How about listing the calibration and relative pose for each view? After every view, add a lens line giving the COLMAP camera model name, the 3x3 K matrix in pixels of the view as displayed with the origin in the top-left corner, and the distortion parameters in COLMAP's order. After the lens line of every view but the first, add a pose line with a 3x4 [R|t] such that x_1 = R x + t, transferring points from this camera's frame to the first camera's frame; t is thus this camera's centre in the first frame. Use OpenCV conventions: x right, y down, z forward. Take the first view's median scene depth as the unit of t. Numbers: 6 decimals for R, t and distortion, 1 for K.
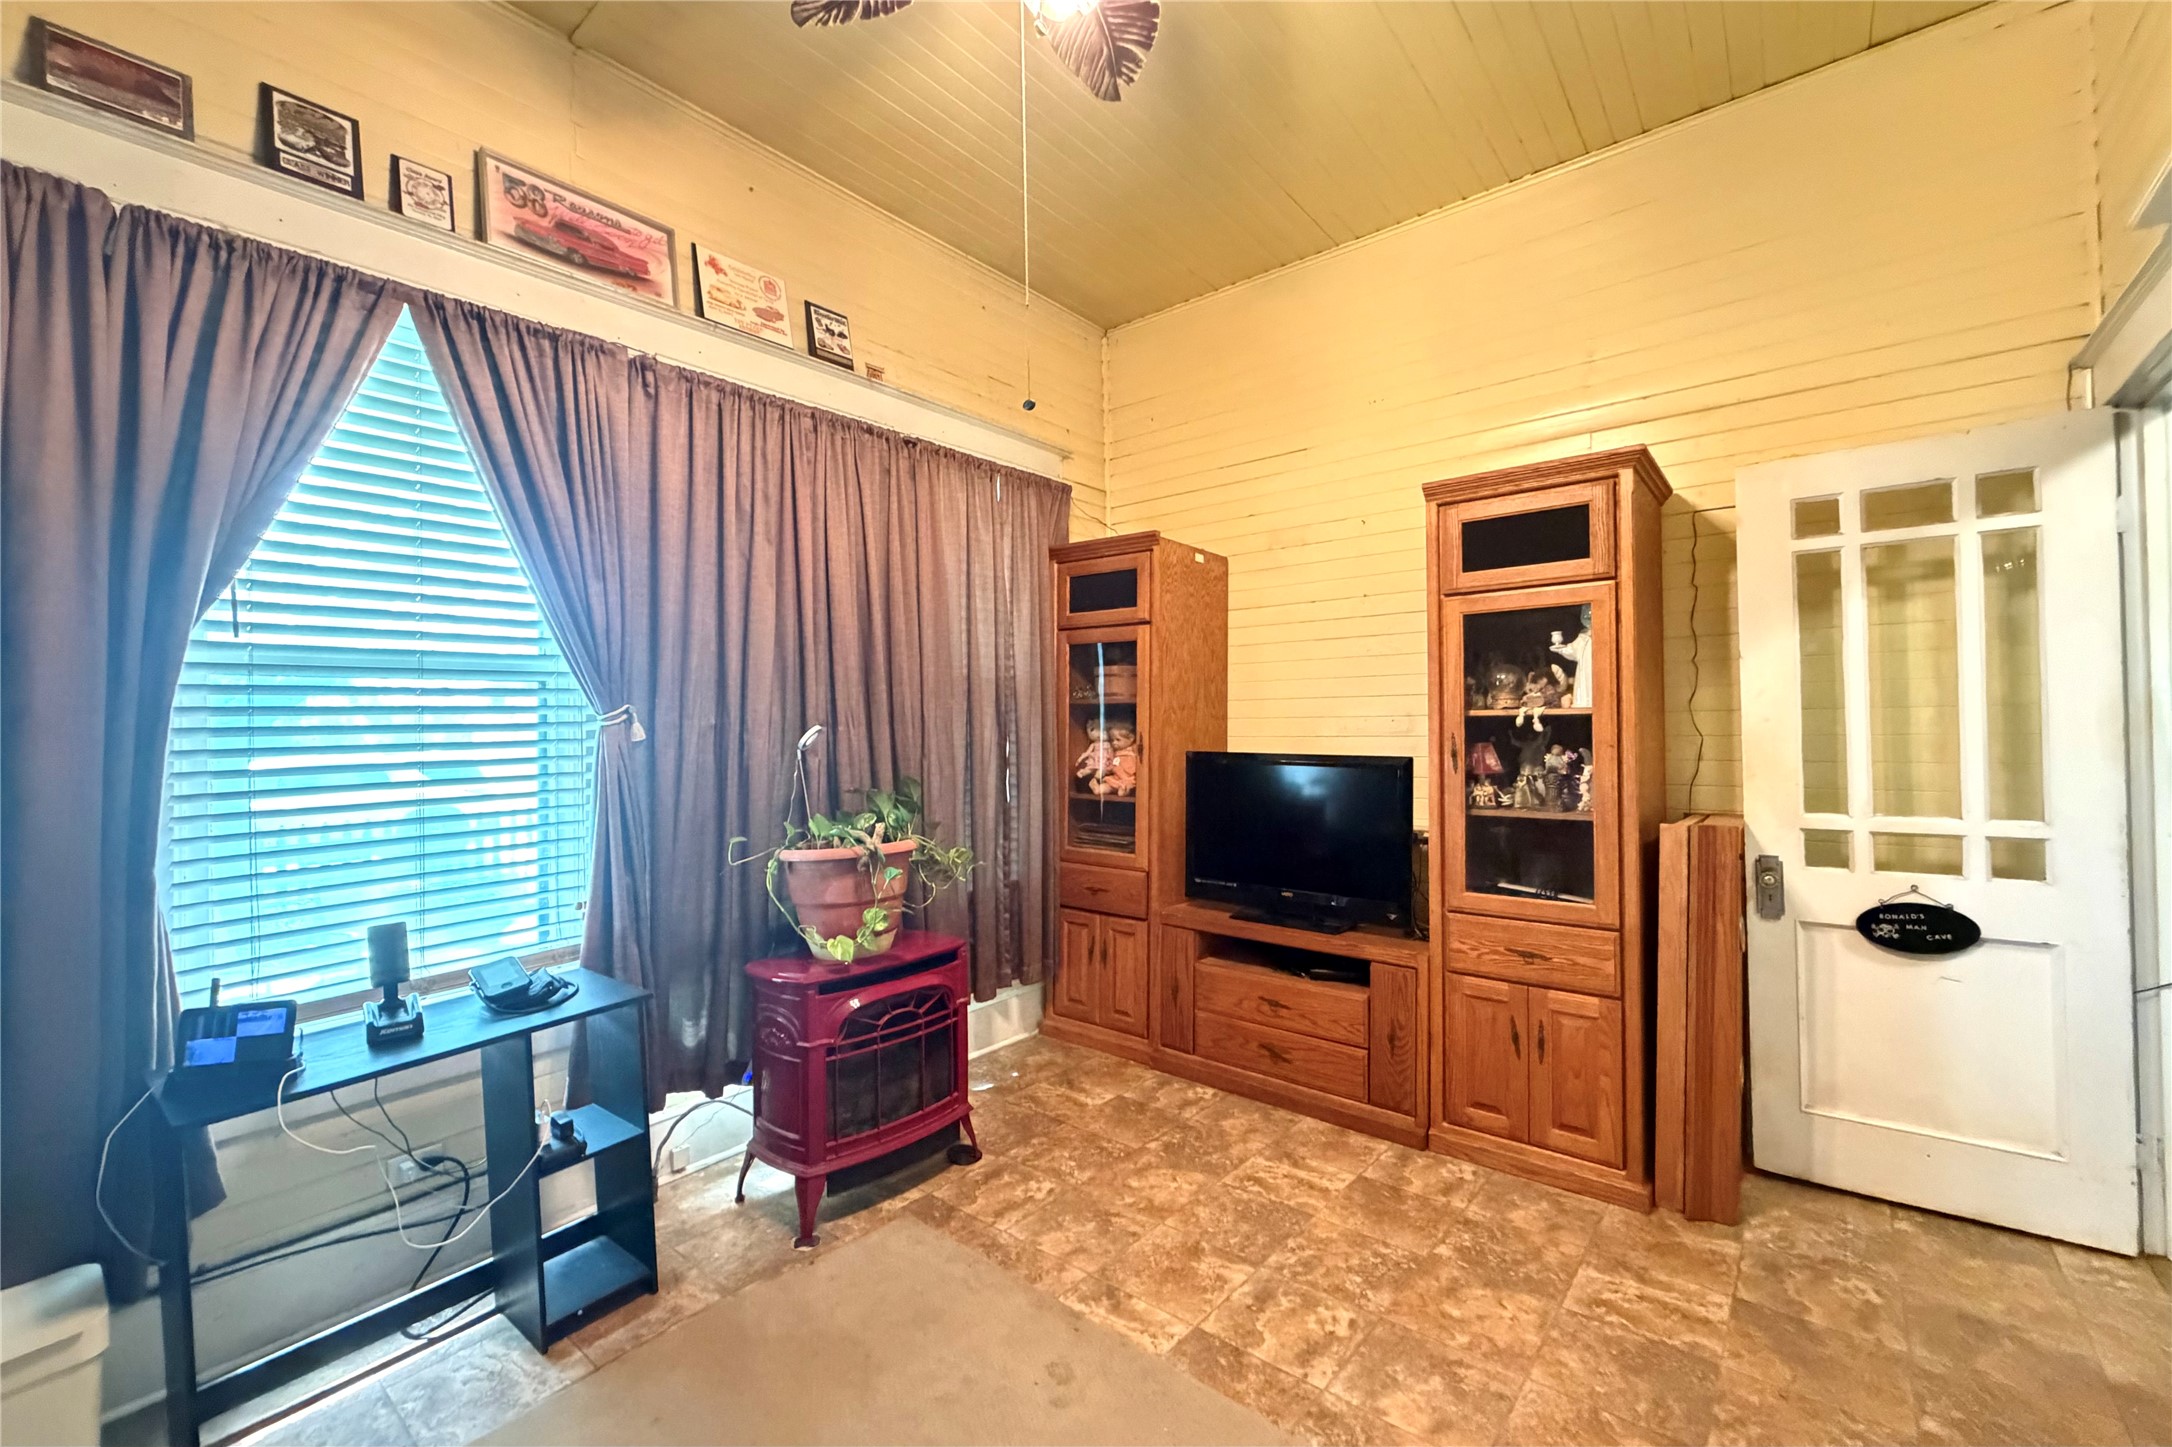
lens RADIAL K [[866.5, 0, 1094.9], [0, 866.5, 725.6], [0, 0, 1]] dist [0.000686, 0.000179]
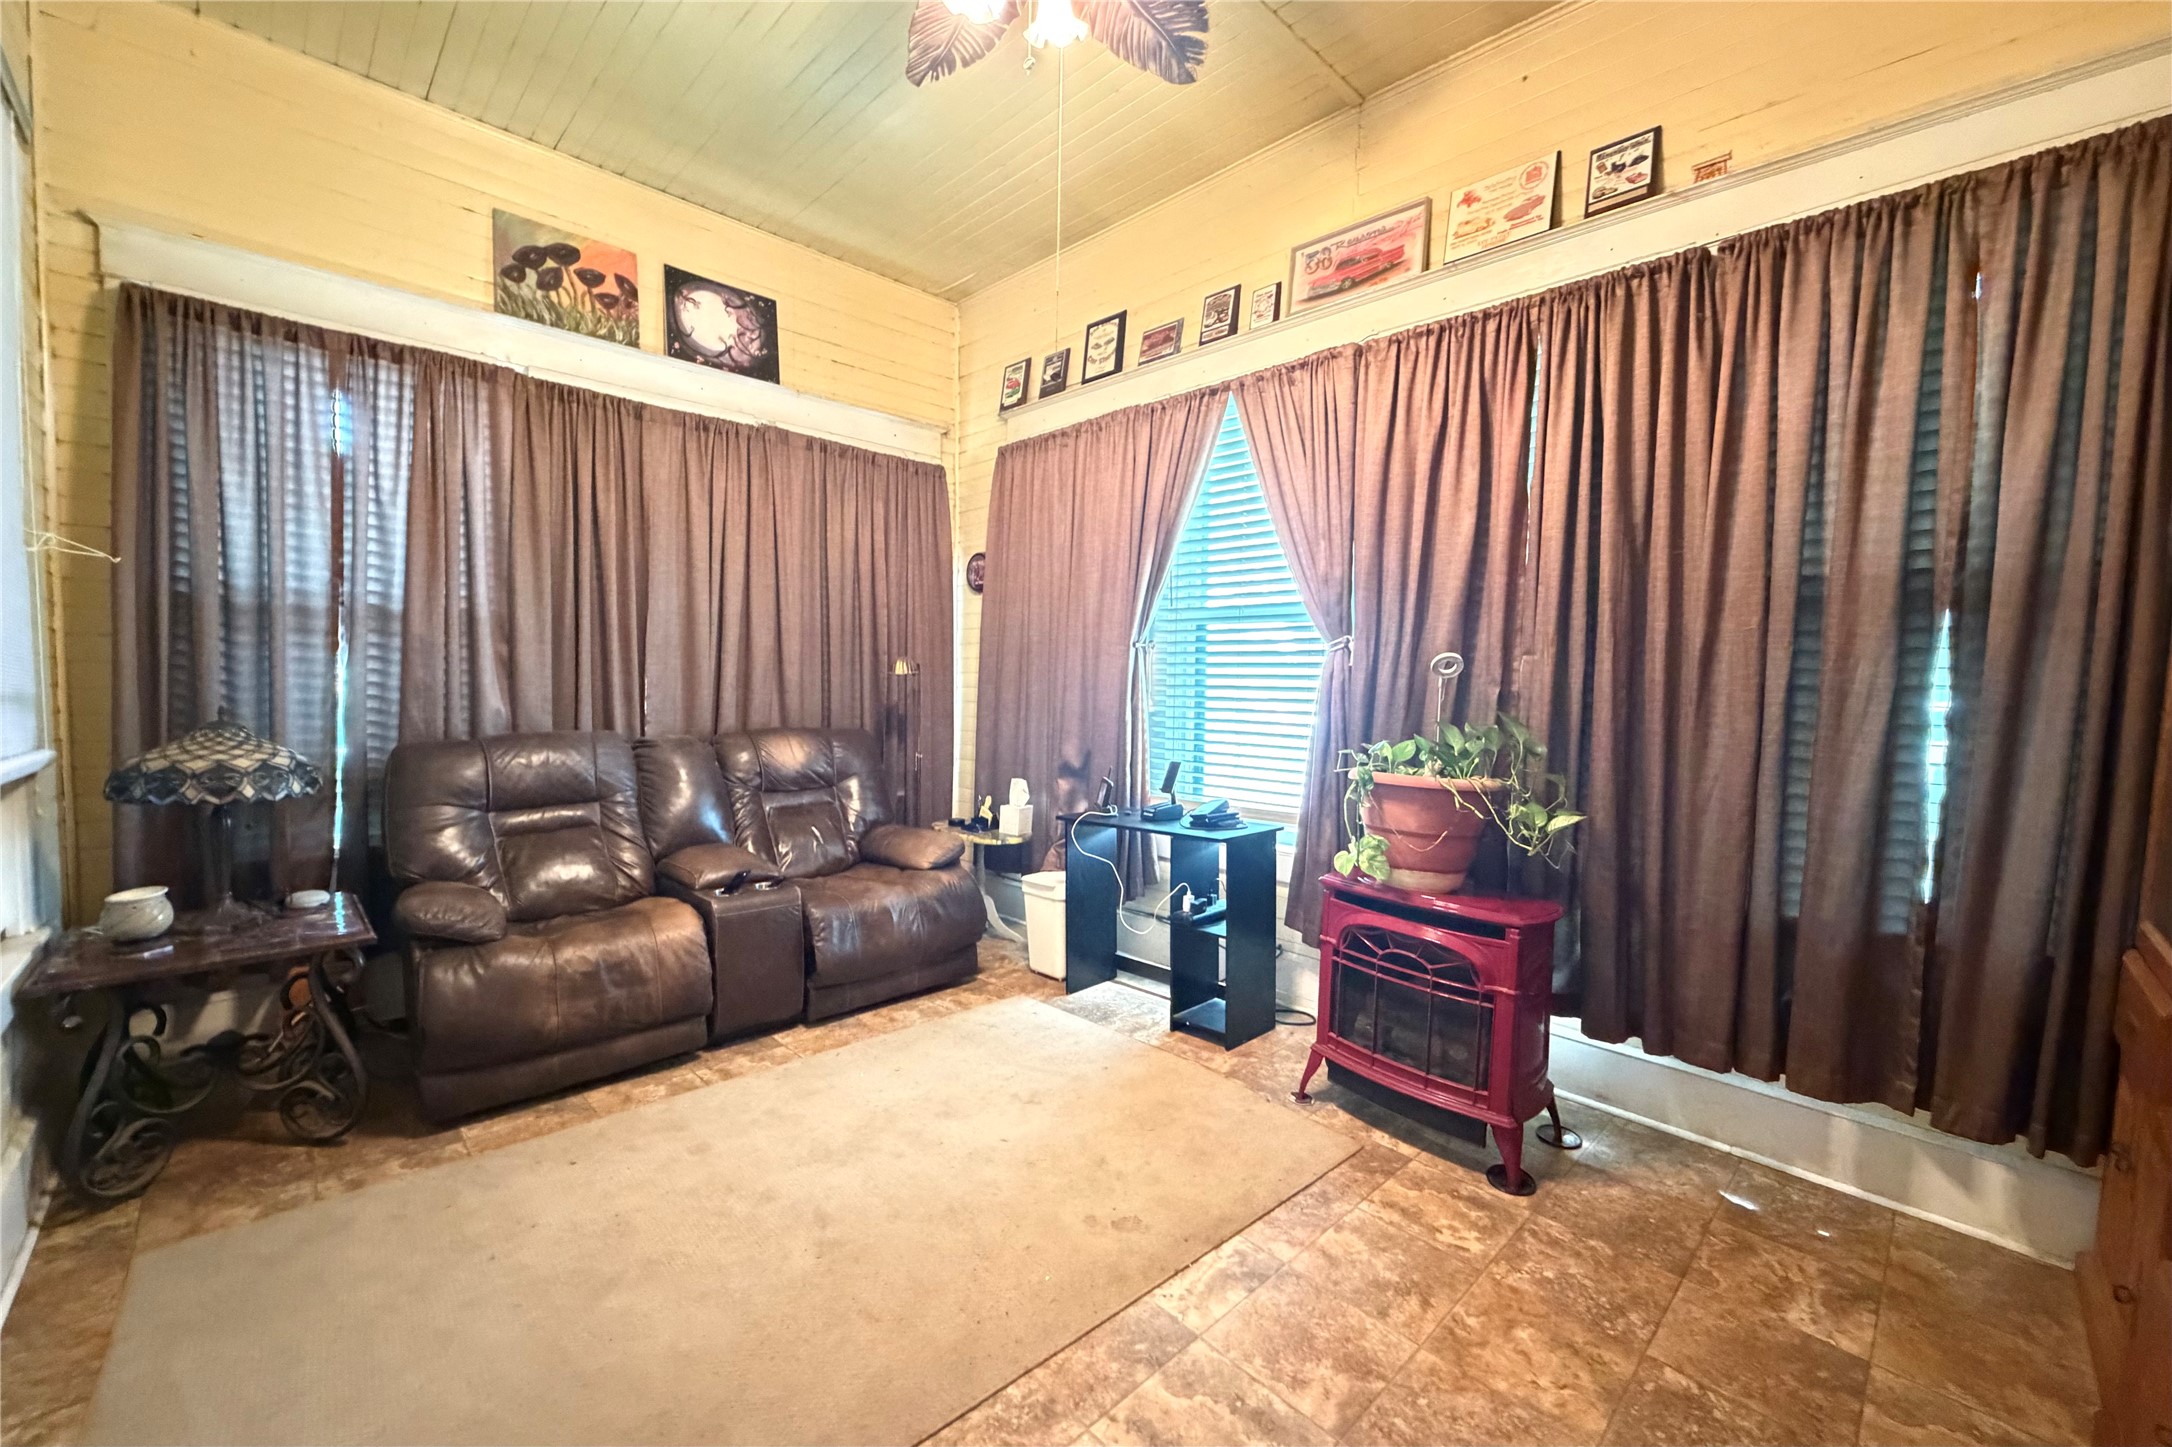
lens RADIAL K [[866.5, 0, 1093.6], [0, 866.5, 723.3], [0, 0, 1]] dist [0.000686, 0.000179]
pose [[-0.095646, 0.071818, -0.992821, 0.711547], [-0.014765, 0.997182, 0.073556, 0.014548], [0.995306, 0.021694, -0.094316, 0.726500]]
